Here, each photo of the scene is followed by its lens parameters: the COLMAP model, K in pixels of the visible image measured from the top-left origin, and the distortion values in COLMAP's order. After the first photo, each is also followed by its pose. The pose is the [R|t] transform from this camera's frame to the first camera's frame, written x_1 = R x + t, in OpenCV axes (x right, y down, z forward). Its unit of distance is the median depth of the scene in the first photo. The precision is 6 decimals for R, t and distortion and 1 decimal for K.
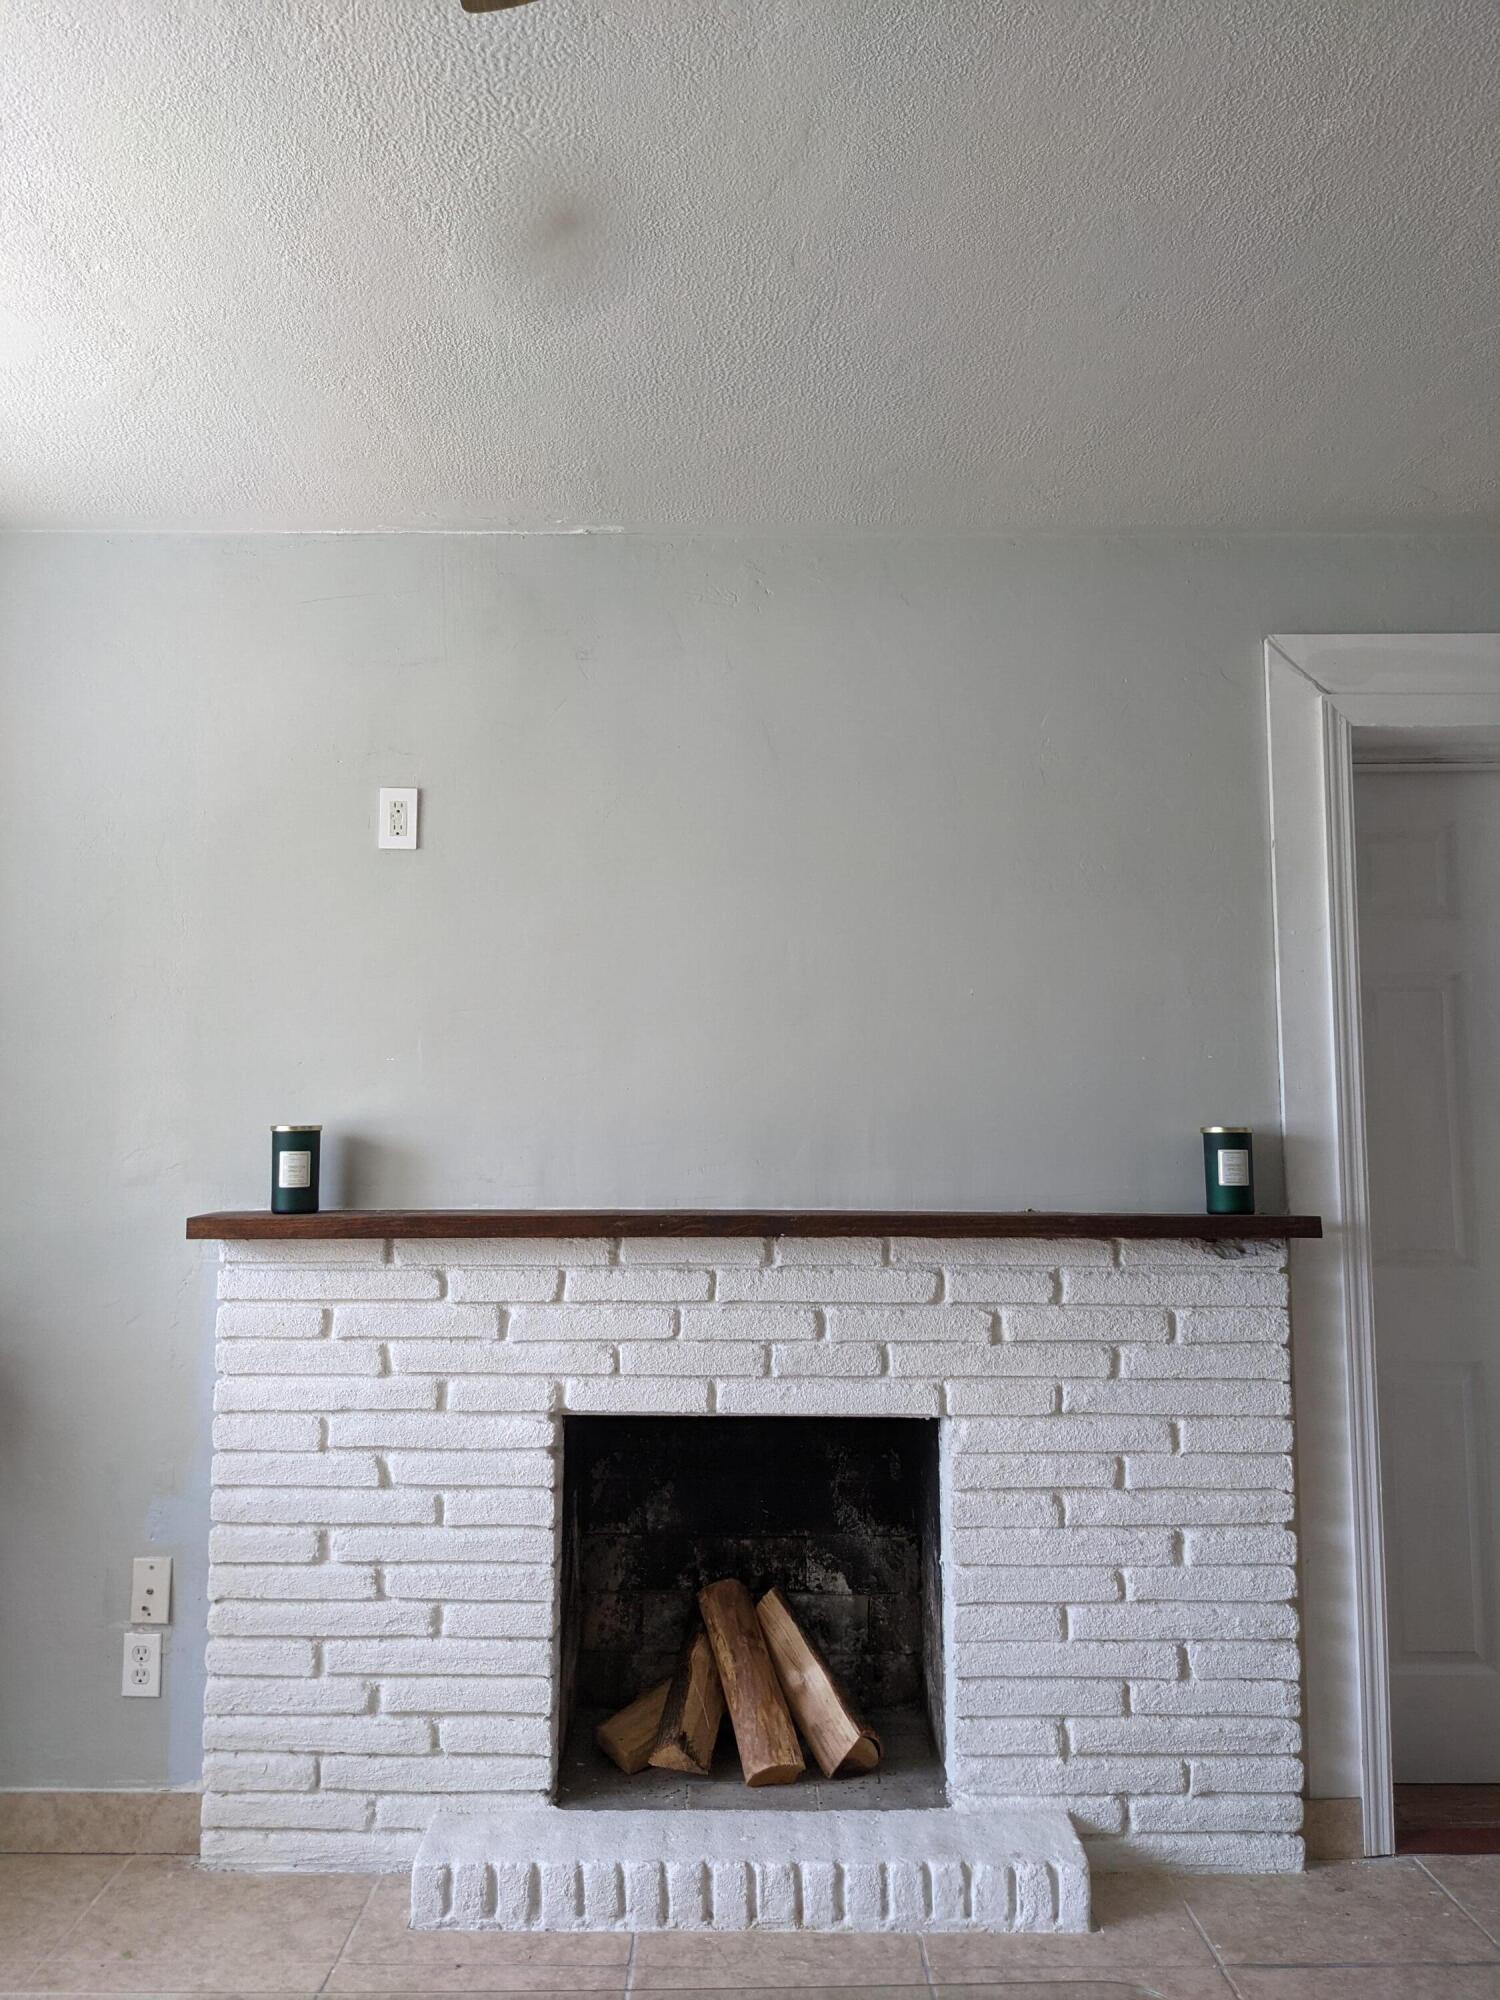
lens RADIAL K [[1604.3, 0, 752.5], [0, 1604.3, 986.0], [0, 0, 1]] dist [0.044466, -0.075446]
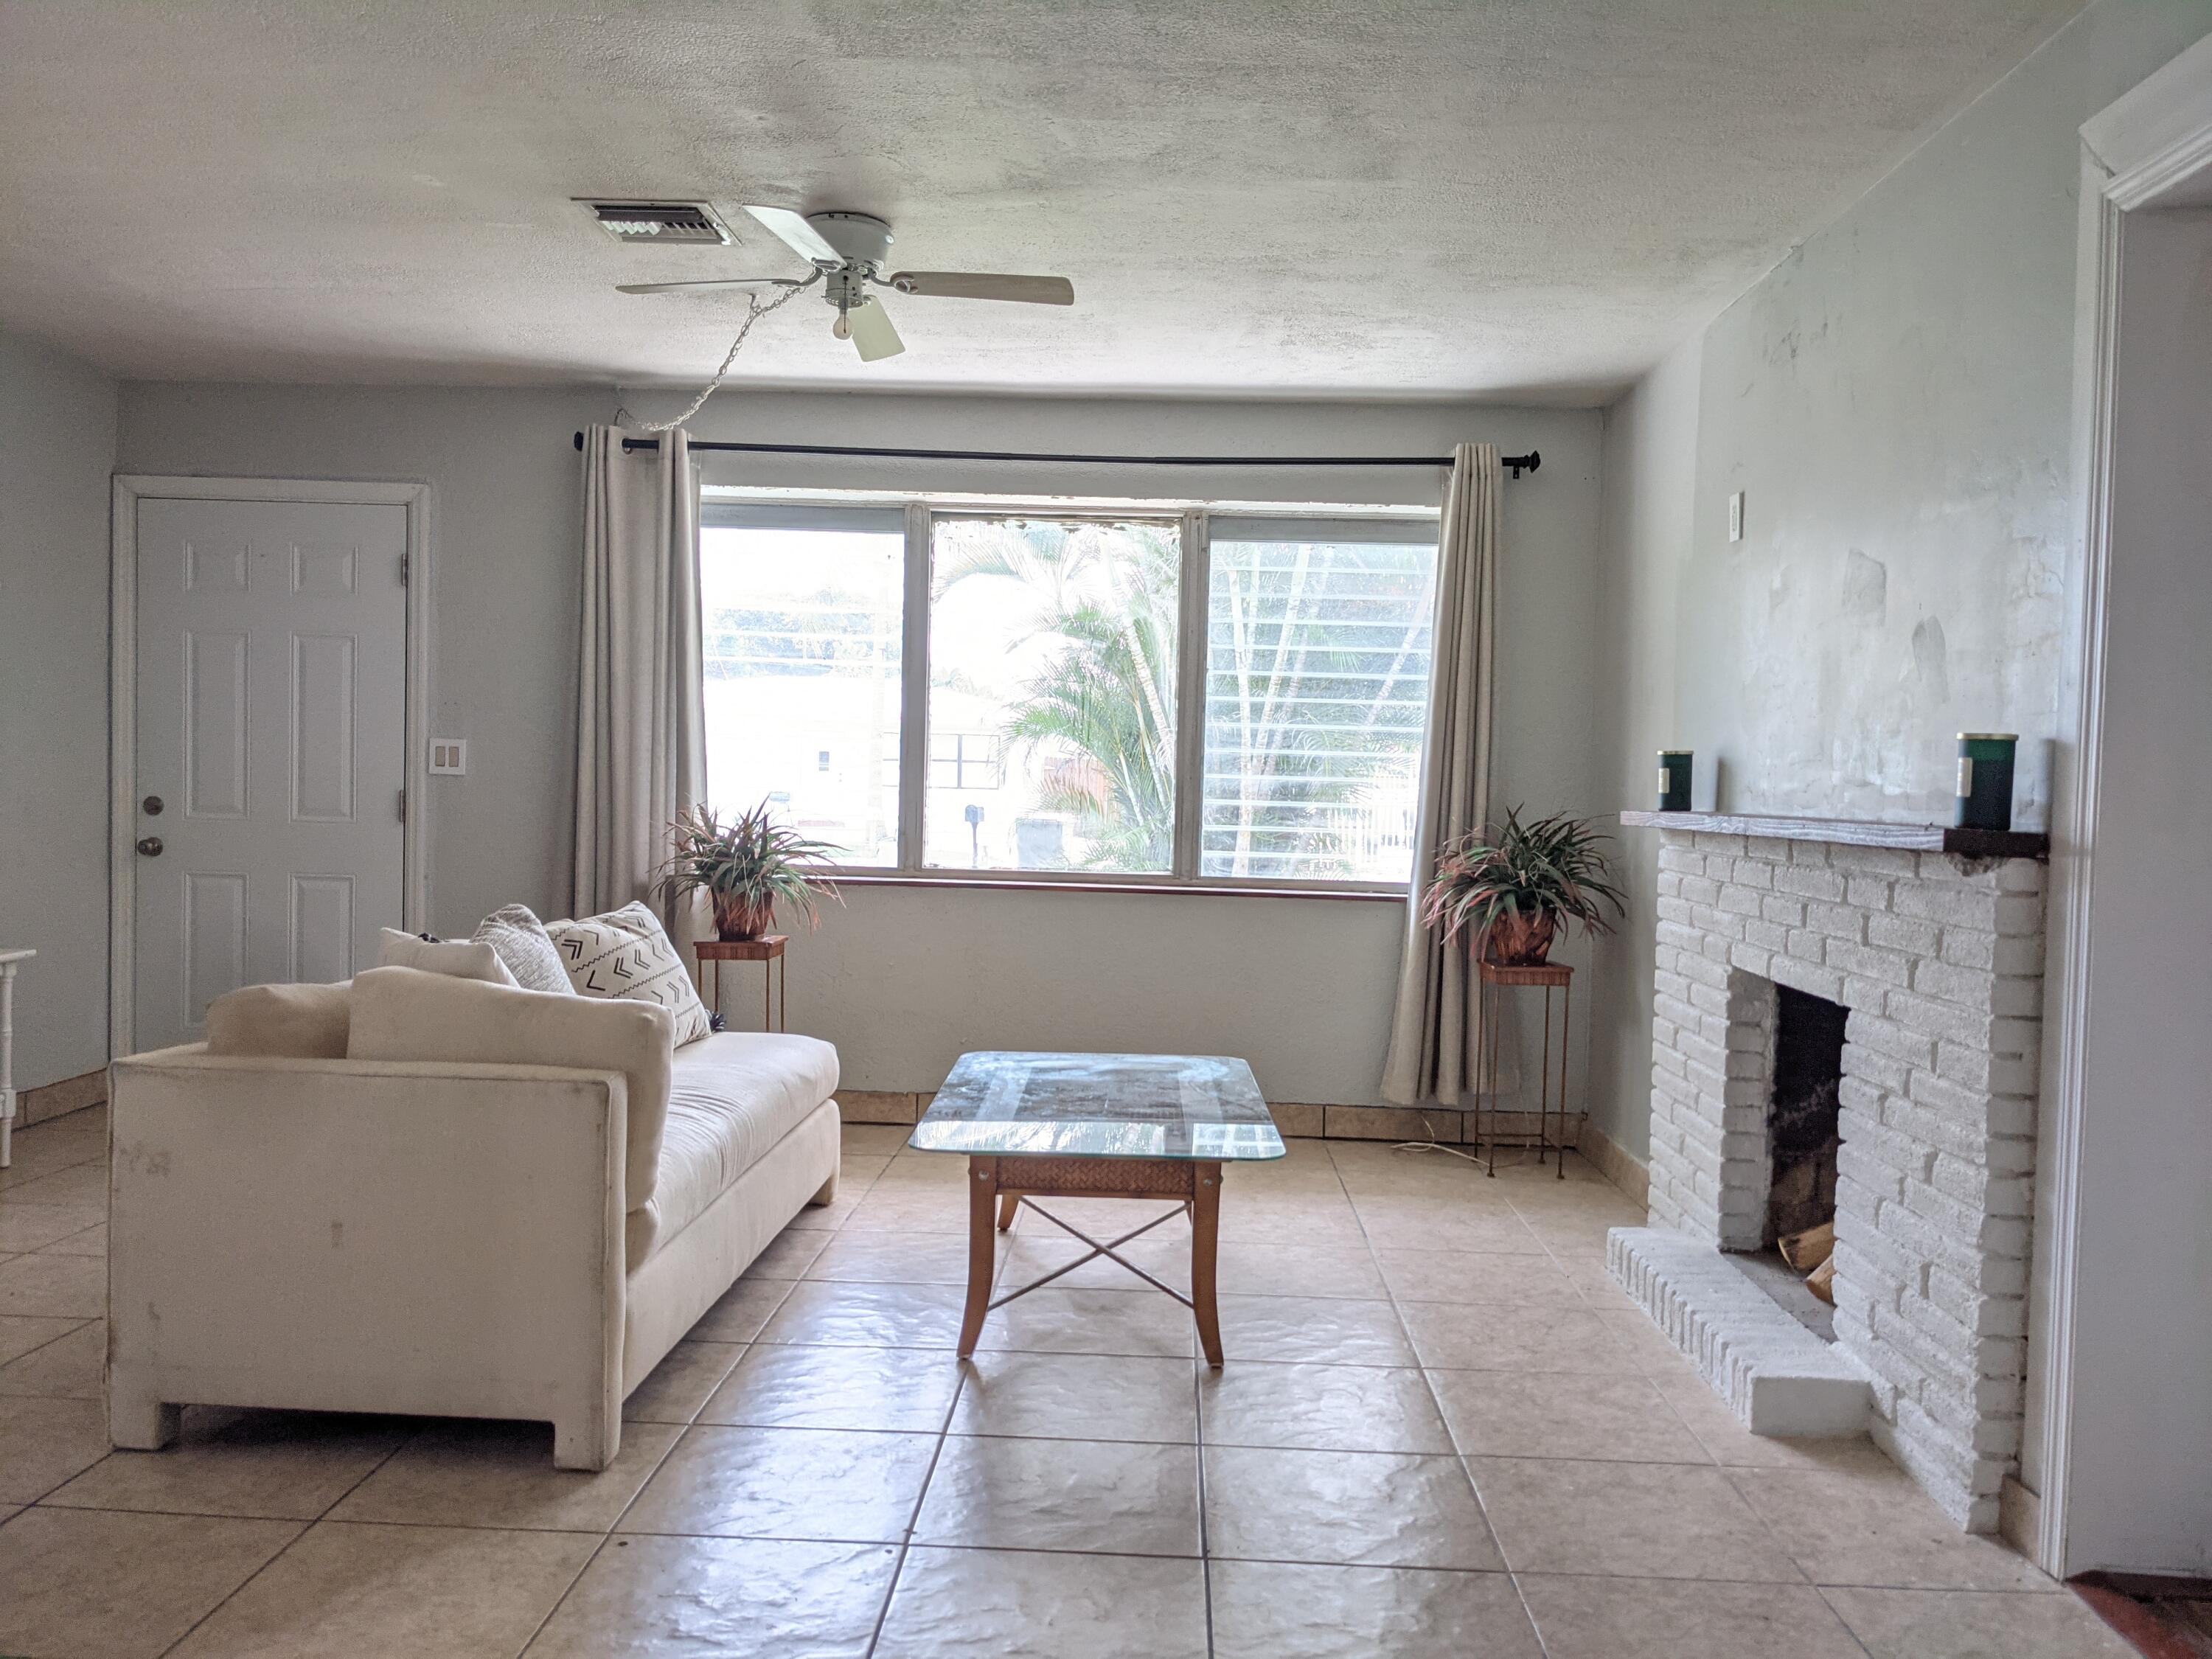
lens RADIAL K [[1774.3, 0, 1106.4], [0, 1774.3, 852.2], [0, 0, 1]] dist [0.044466, -0.075446]
pose [[-0.042719, 0.036957, -0.998403, 1.340477], [0.066933, 0.997176, 0.034048, 0.088978], [0.996843, -0.065372, -0.045072, 0.562445]]
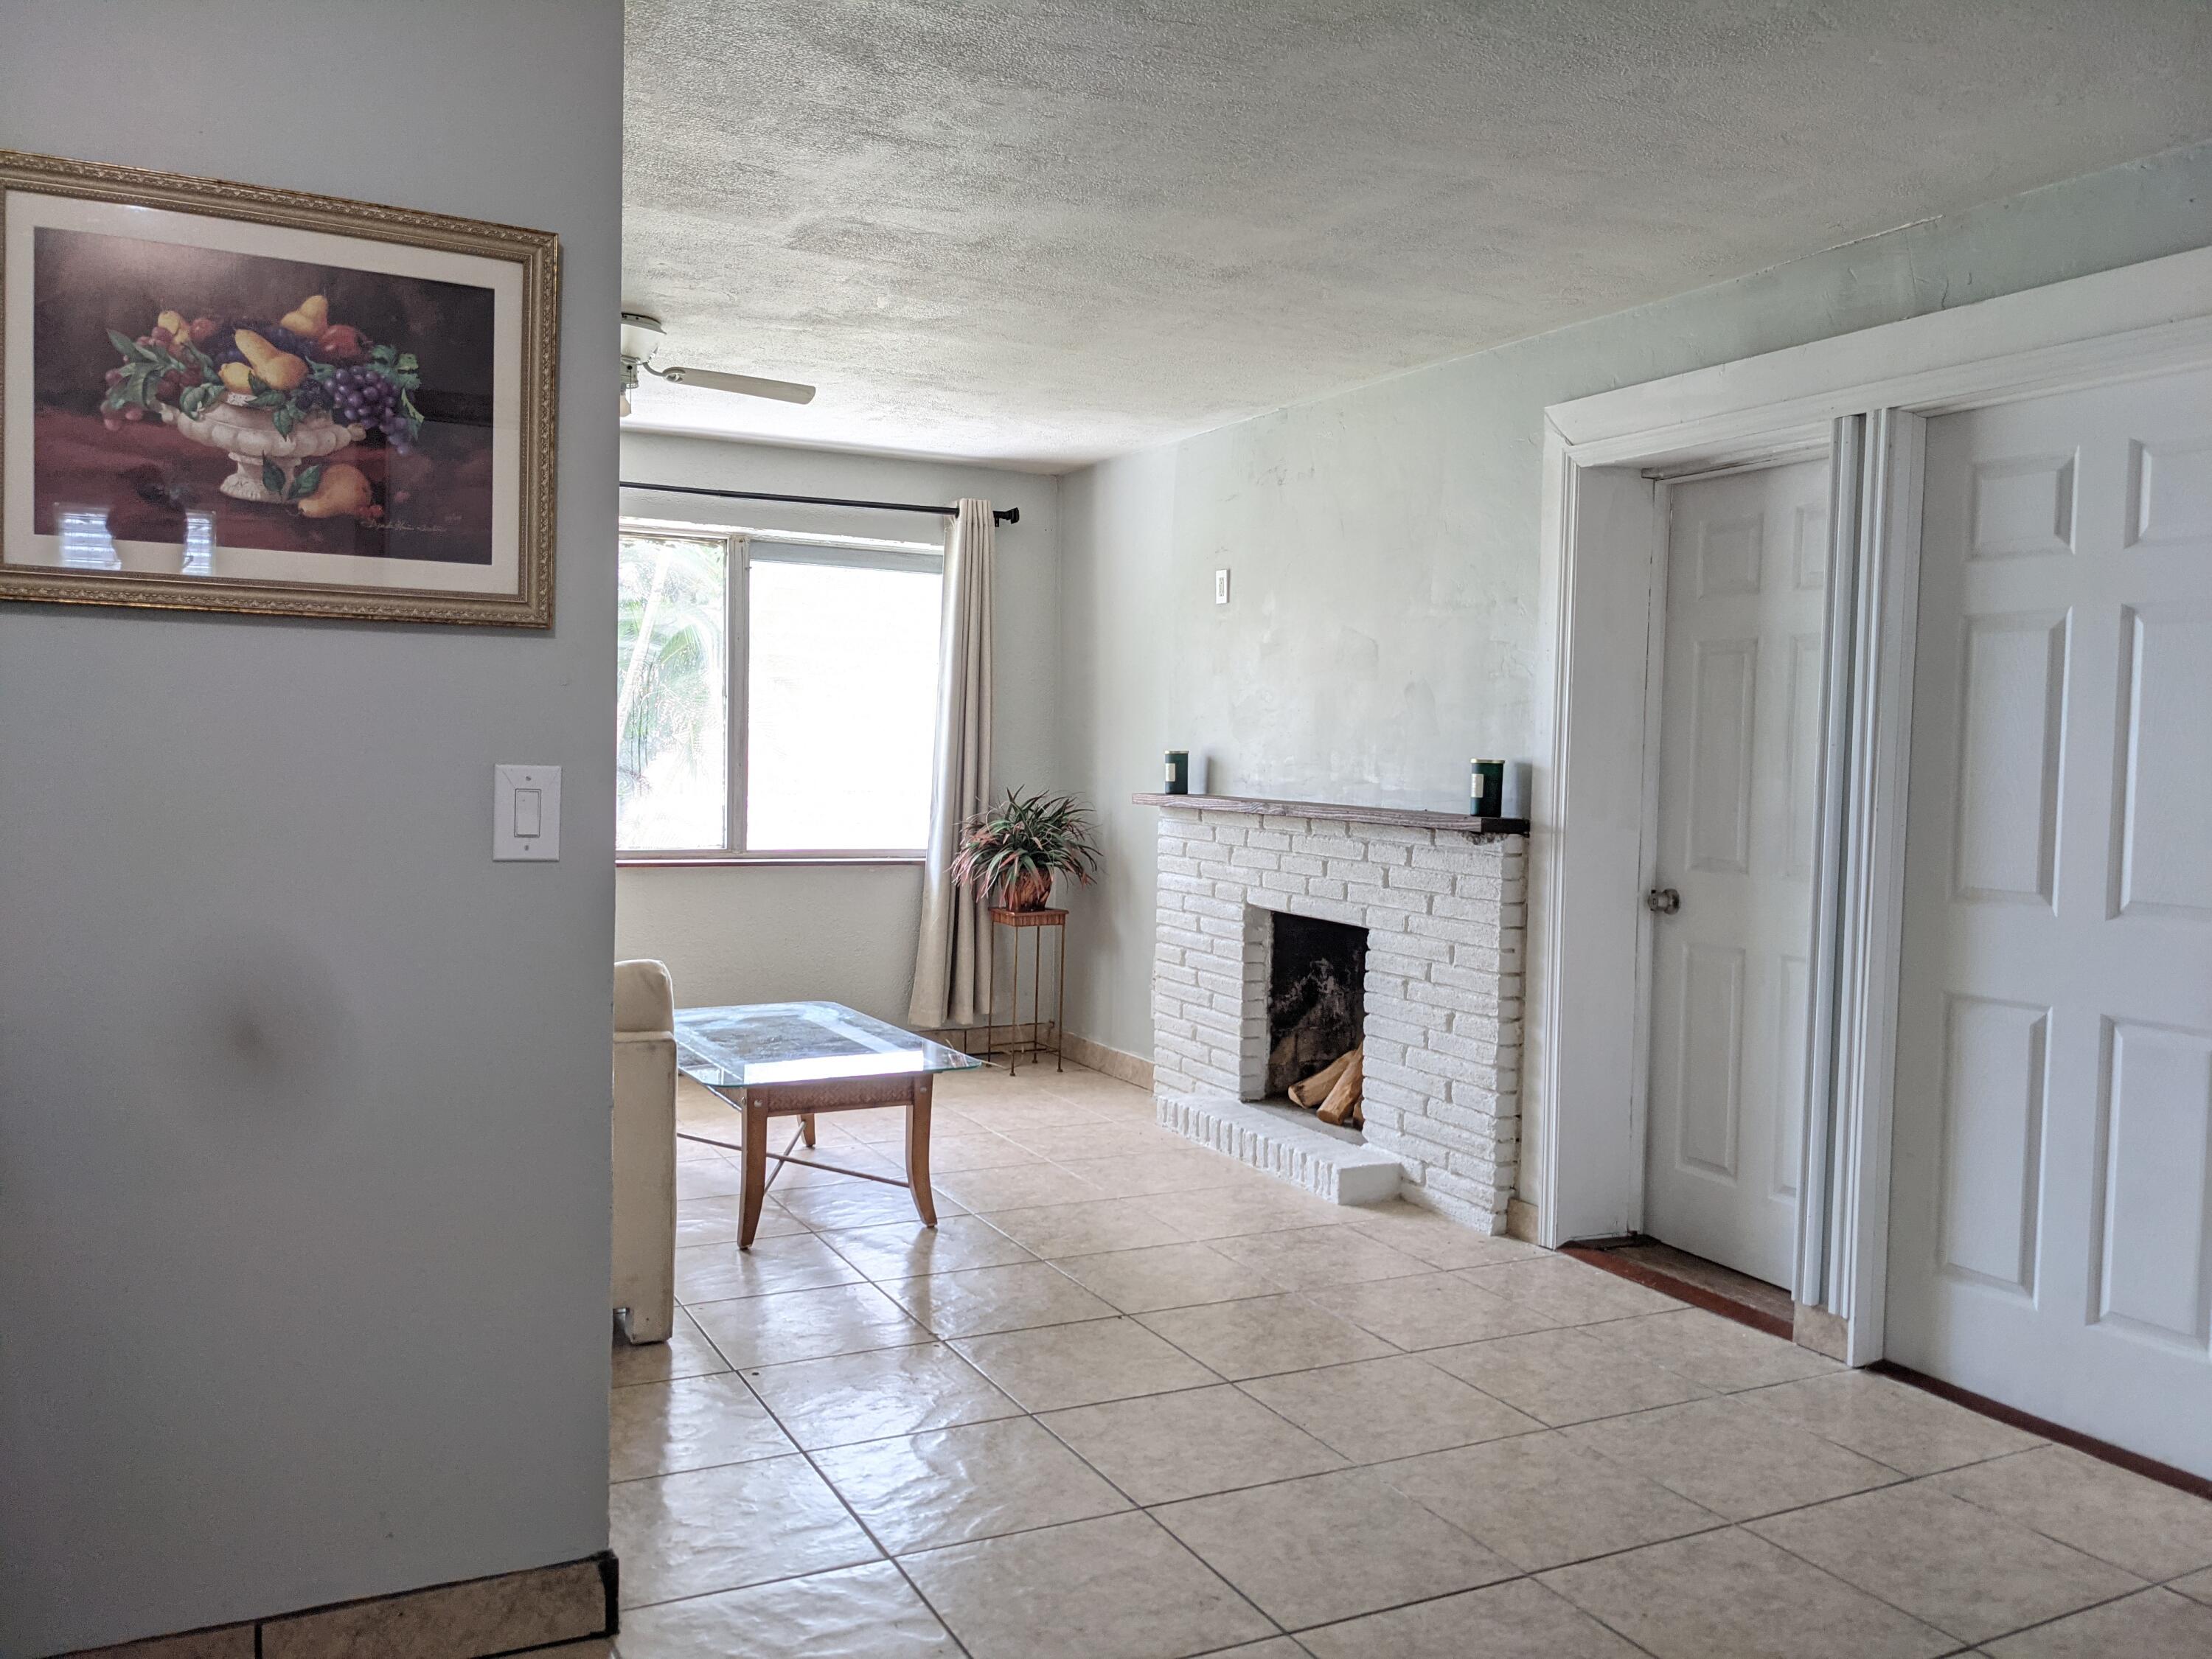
lens RADIAL K [[1774.3, 0, 1106.7], [0, 1774.3, 825.6], [0, 0, 1]] dist [0.044466, -0.075446]
pose [[0.447222, 0.049656, -0.893043, 1.652785], [0.060960, 0.994444, 0.085823, -0.014742], [0.892343, -0.092822, 0.441710, -0.055701]]
